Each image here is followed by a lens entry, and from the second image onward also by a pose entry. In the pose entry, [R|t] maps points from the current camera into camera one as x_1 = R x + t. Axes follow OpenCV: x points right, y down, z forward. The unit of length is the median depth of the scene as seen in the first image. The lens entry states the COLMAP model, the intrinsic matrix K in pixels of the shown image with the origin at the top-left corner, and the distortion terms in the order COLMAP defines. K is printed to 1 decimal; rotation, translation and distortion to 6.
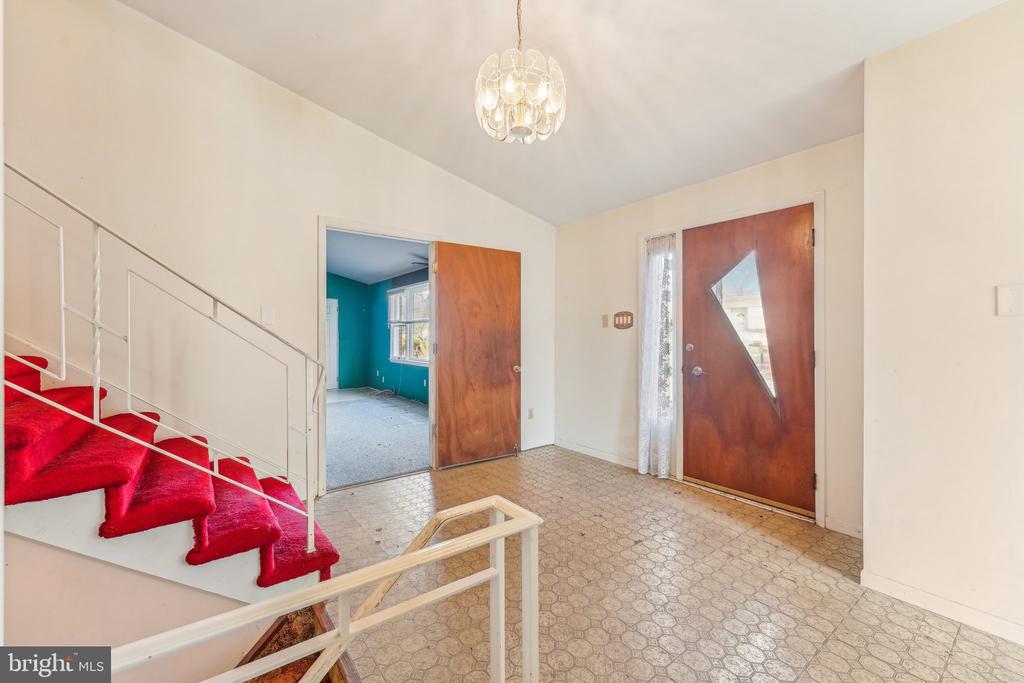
lens RADIAL K [[416.6, 0, 511.9], [0, 416.6, 339.1], [0, 0, 1]] dist [-0.002043, 0.000345]
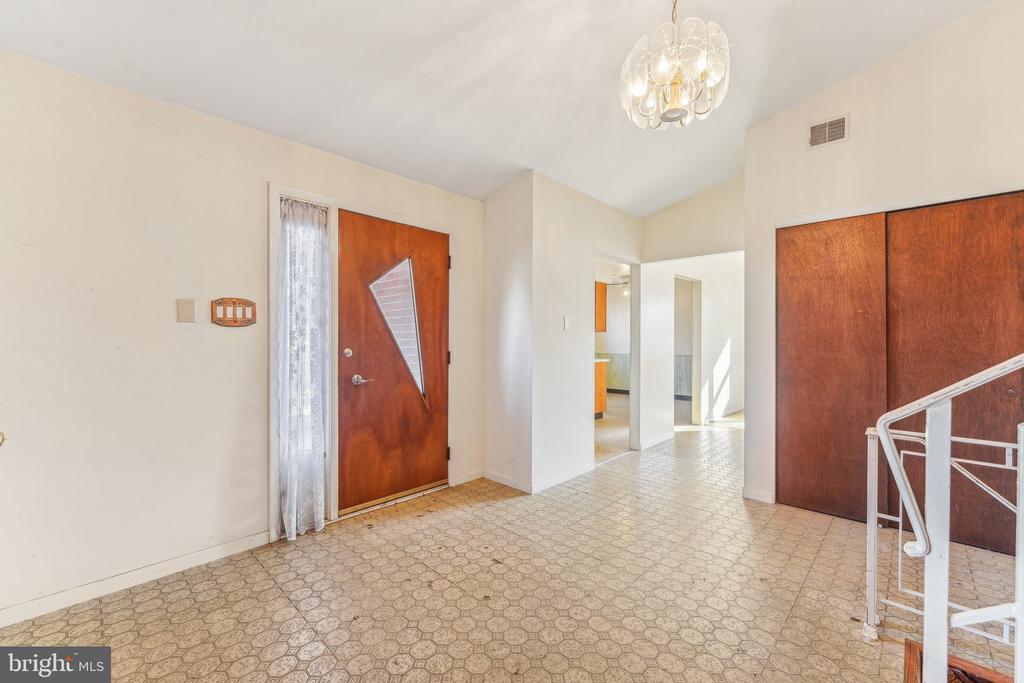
lens RADIAL K [[416.6, 0, 509.0], [0, 416.6, 341.3], [0, 0, 1]] dist [-0.002043, 0.000345]
pose [[-0.153224, -0.002925, 0.988187, -0.468677], [0.003840, 0.999986, 0.003555, -0.005104], [-0.988184, 0.004340, -0.153211, 0.846105]]
